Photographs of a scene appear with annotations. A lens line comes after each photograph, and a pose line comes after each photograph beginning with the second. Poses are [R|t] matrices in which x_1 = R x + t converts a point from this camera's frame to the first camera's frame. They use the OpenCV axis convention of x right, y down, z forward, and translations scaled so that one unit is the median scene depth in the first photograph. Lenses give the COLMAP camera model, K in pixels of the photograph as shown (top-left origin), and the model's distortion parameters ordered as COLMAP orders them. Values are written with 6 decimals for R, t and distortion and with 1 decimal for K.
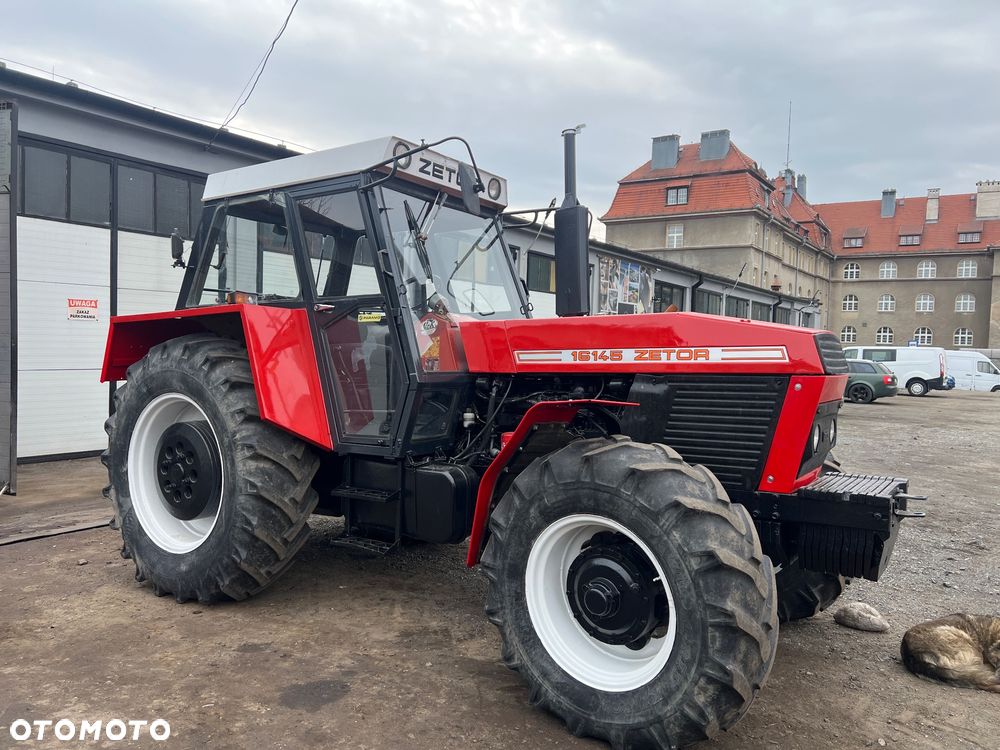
lens RADIAL K [[757.1, 0, 504.3], [0, 757.1, 368.5], [0, 0, 1]] dist [0.025451, -0.003602]
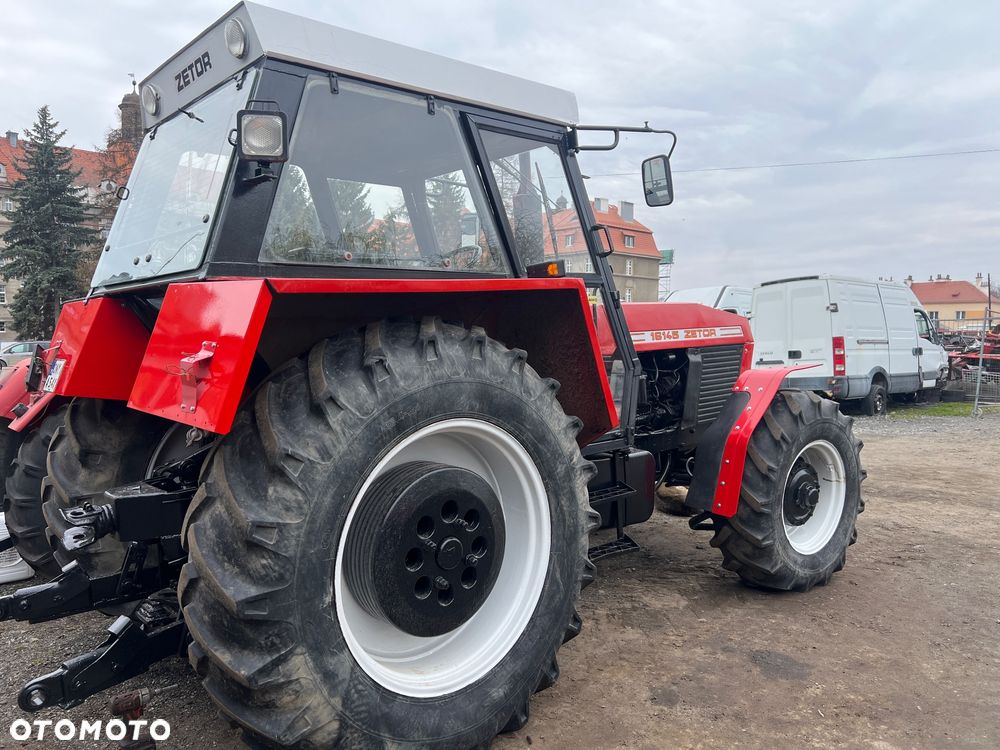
lens RADIAL K [[757.1, 0, 504.3], [0, 757.1, 368.5], [0, 0, 1]] dist [0.025451, -0.003602]
pose [[0.235267, -0.068893, 0.969486, -0.238790], [0.030332, 0.997519, 0.063524, -0.010371], [-0.971457, 0.014461, 0.236773, 0.199858]]
